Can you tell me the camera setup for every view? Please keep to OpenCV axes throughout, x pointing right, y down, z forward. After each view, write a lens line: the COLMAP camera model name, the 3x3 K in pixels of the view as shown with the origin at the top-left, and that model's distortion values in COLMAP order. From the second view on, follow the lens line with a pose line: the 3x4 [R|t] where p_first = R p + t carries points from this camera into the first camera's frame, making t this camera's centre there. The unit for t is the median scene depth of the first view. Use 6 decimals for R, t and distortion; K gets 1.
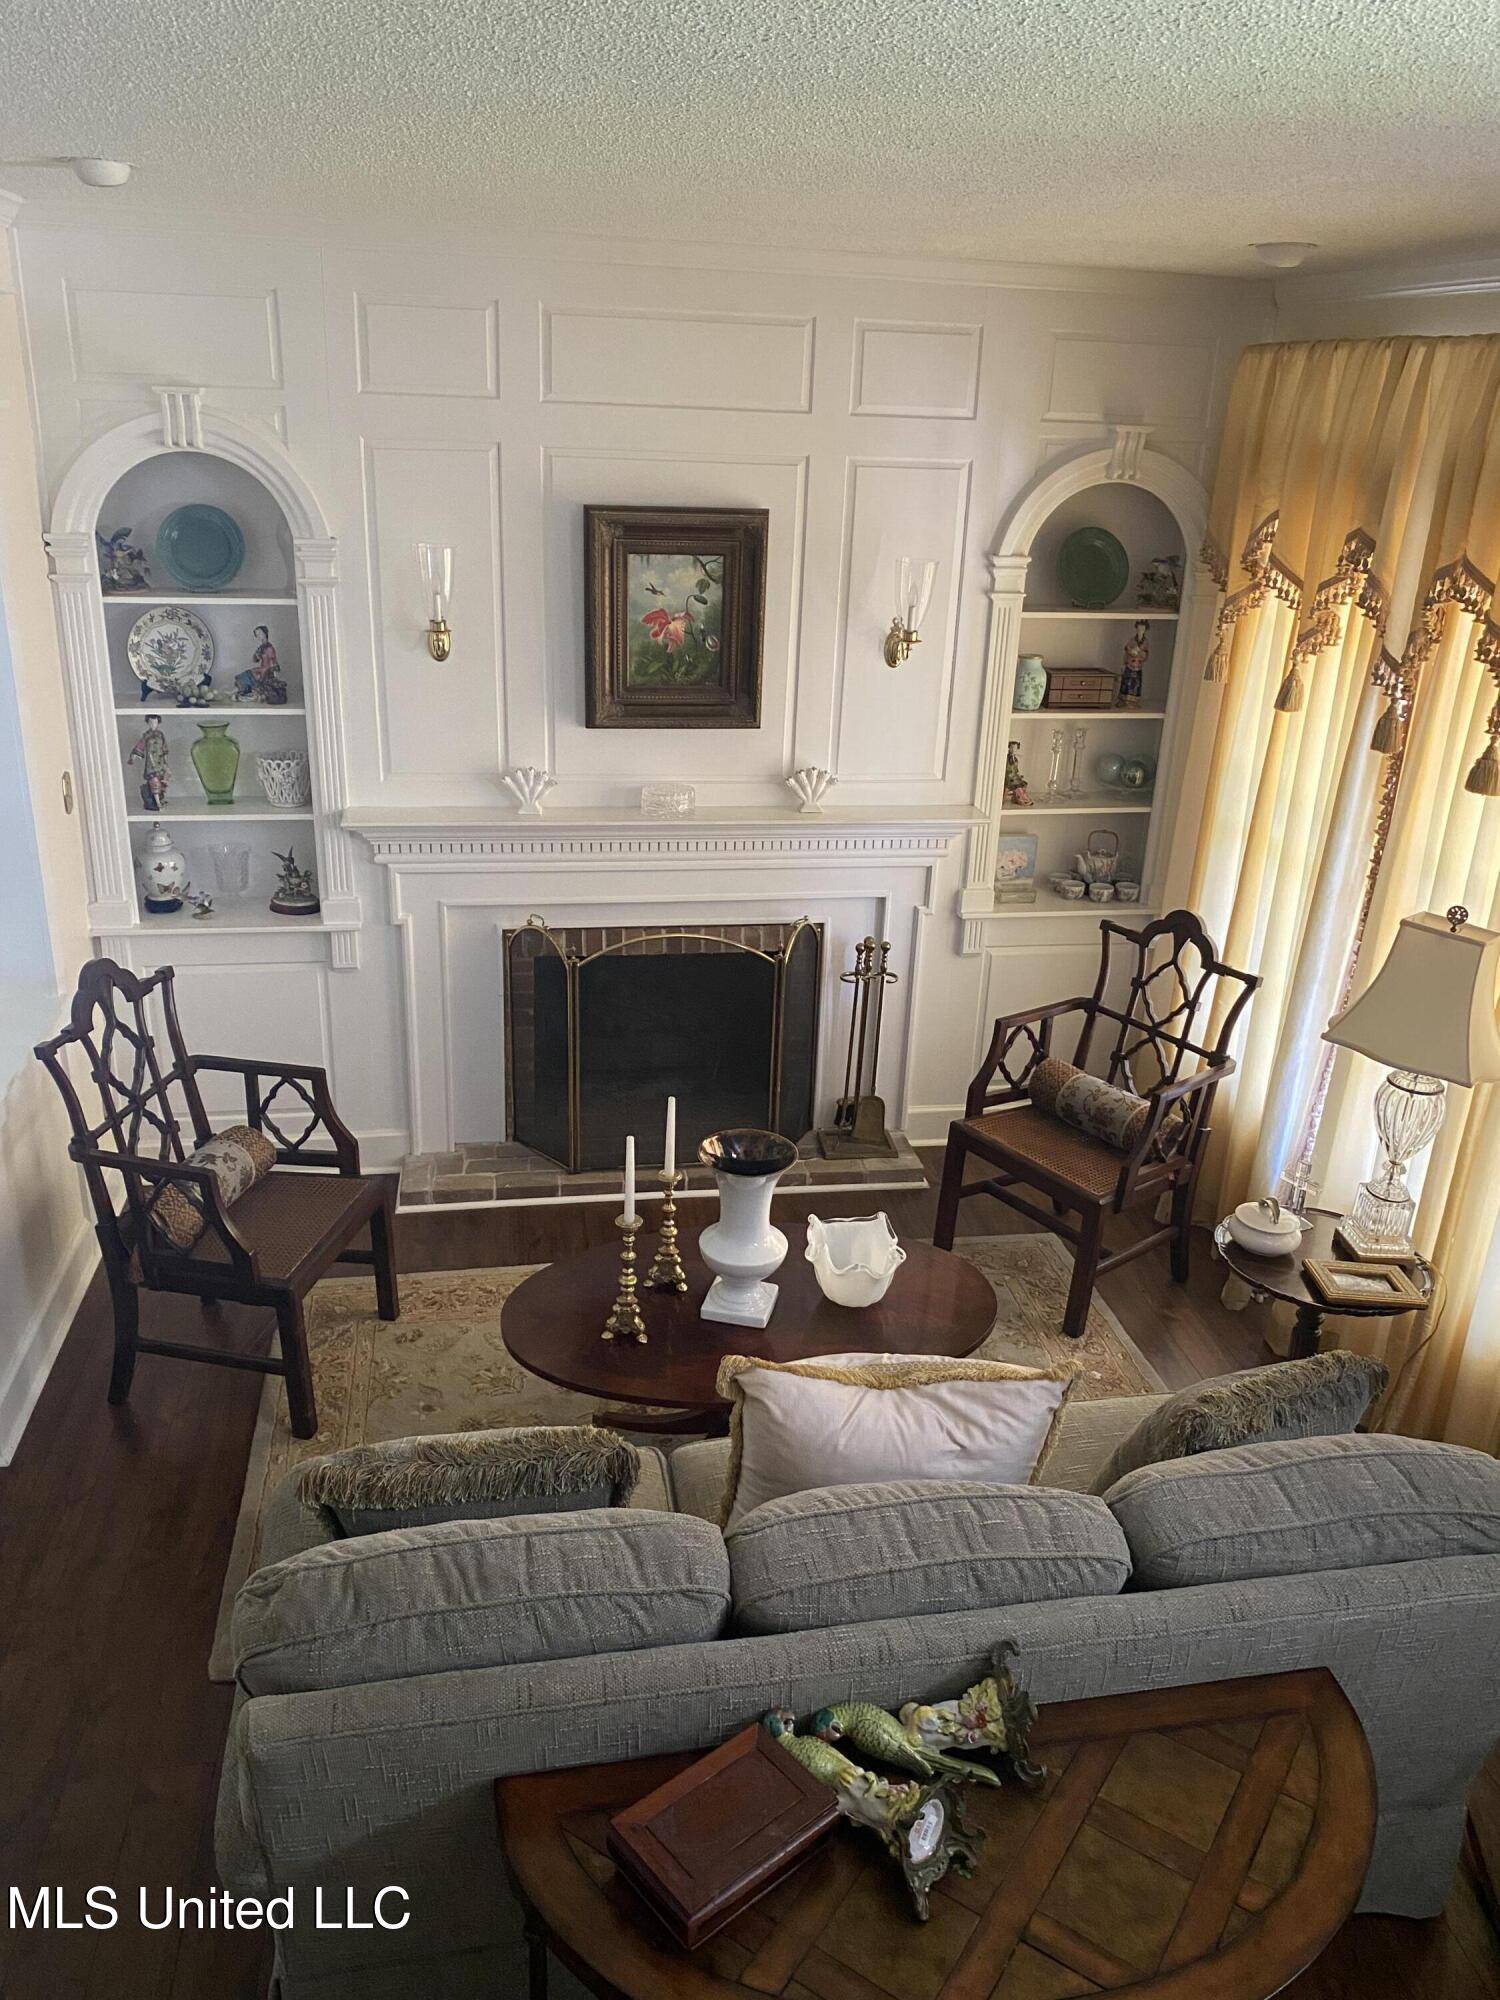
lens RADIAL K [[1544.9, 0, 746.4], [0, 1544.9, 999.9], [0, 0, 1]] dist [0.001607, 0.000362]
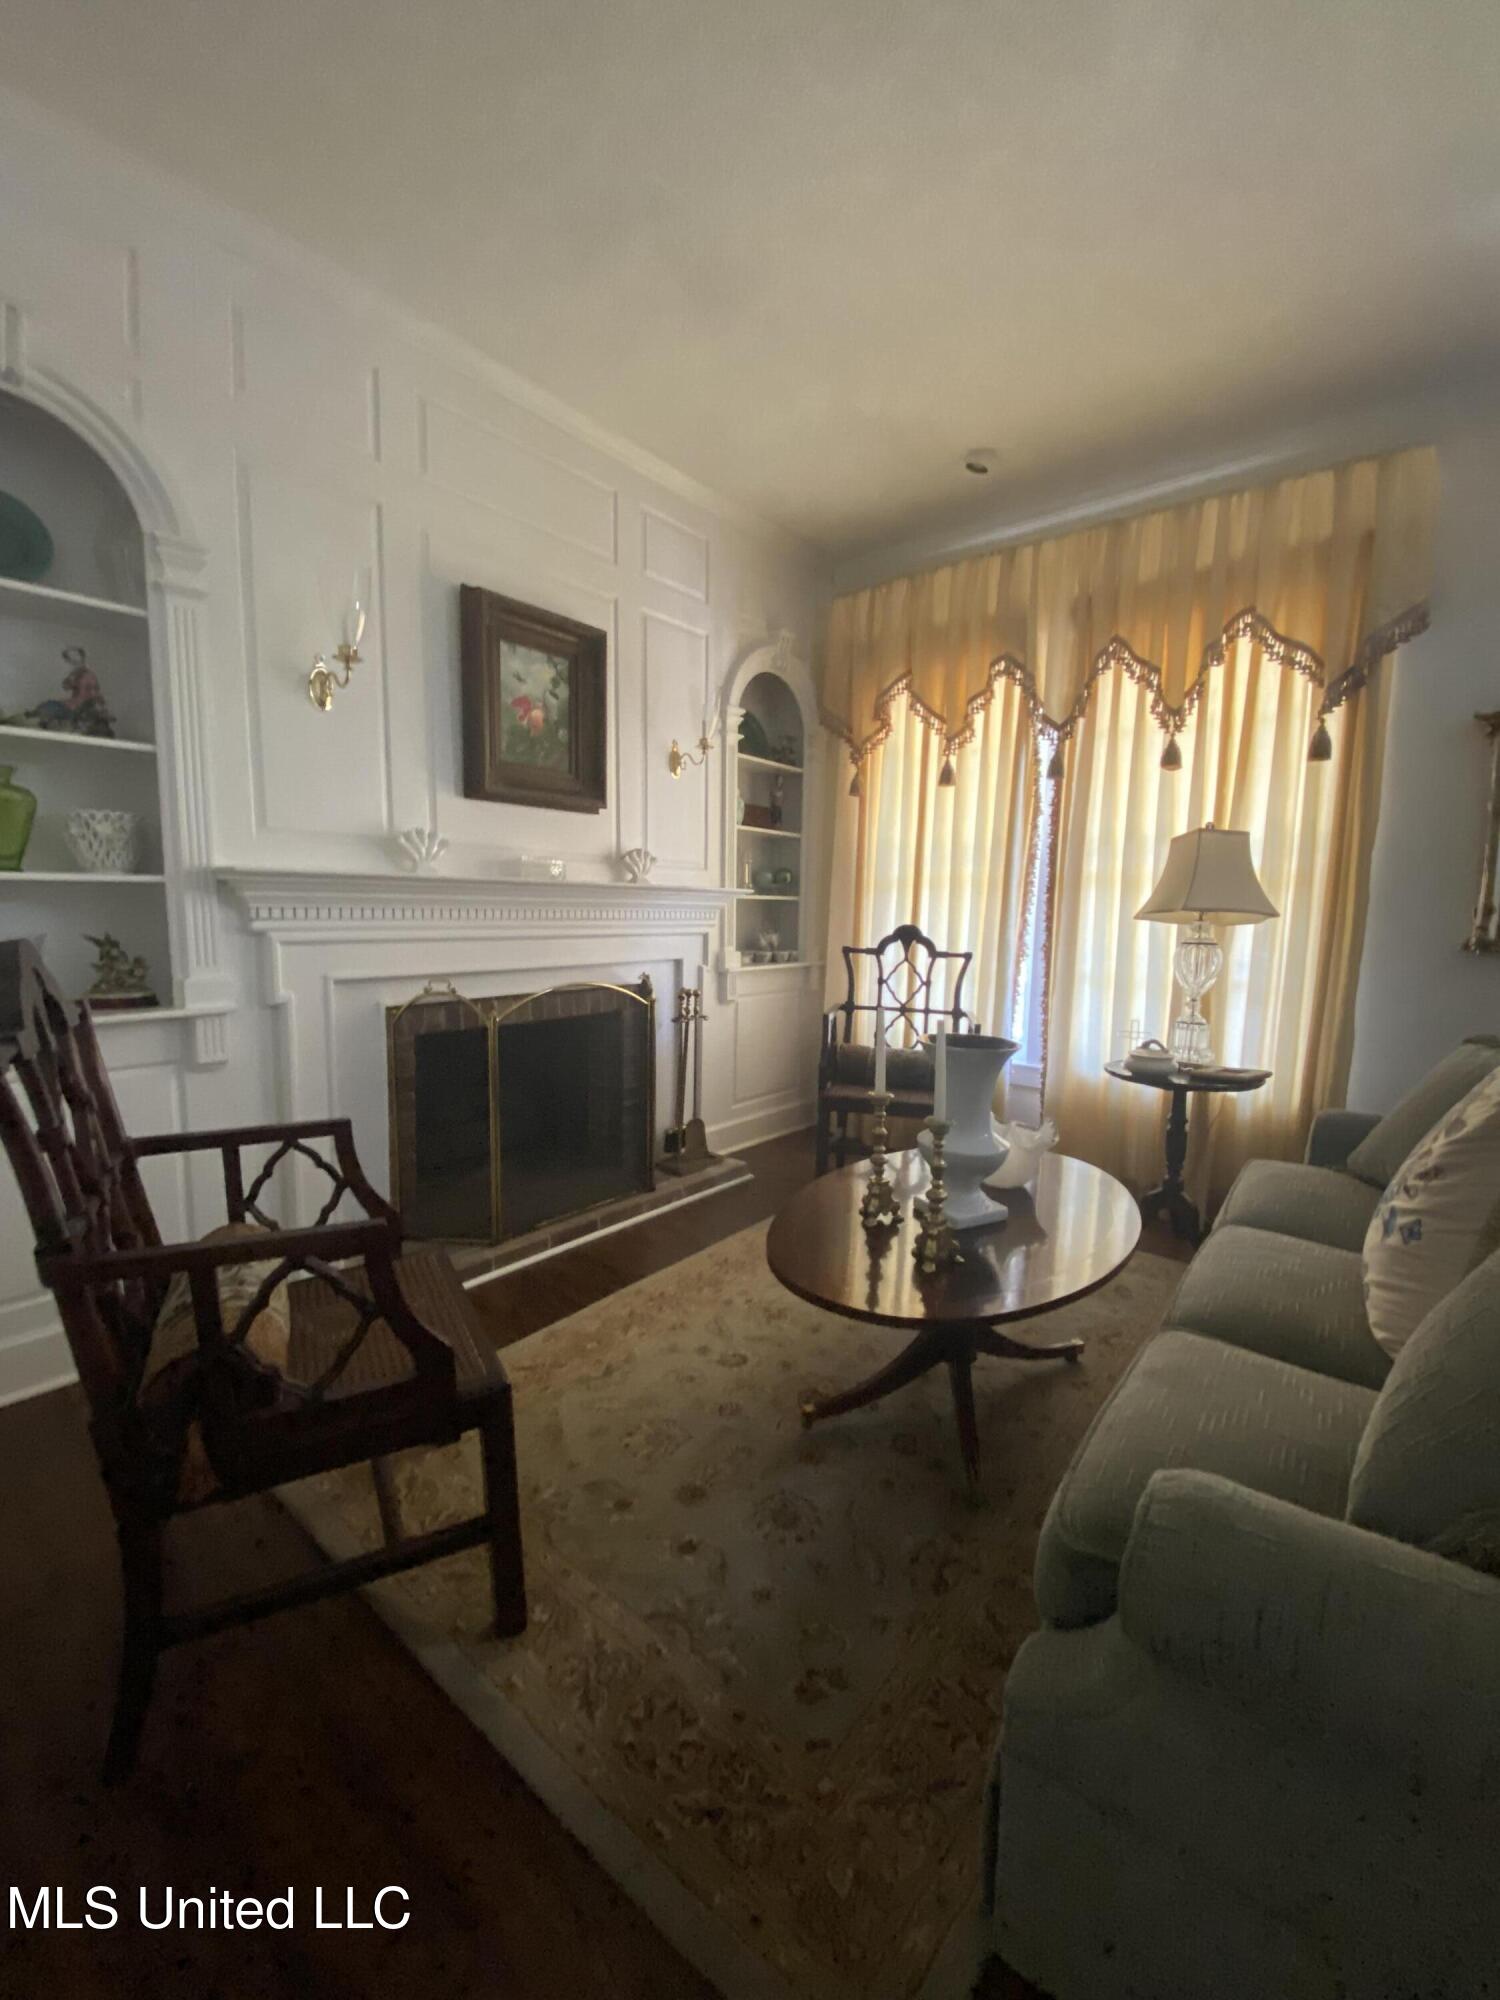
lens RADIAL K [[812.3, 0, 762.0], [0, 812.3, 1003.0], [0, 0, 1]] dist [0.014328, -0.012416]
pose [[0.746318, -0.103005, 0.657570, -0.335600], [0.253927, 0.957293, -0.138242, 0.086065], [-0.615248, 0.270147, 0.740601, 0.508635]]
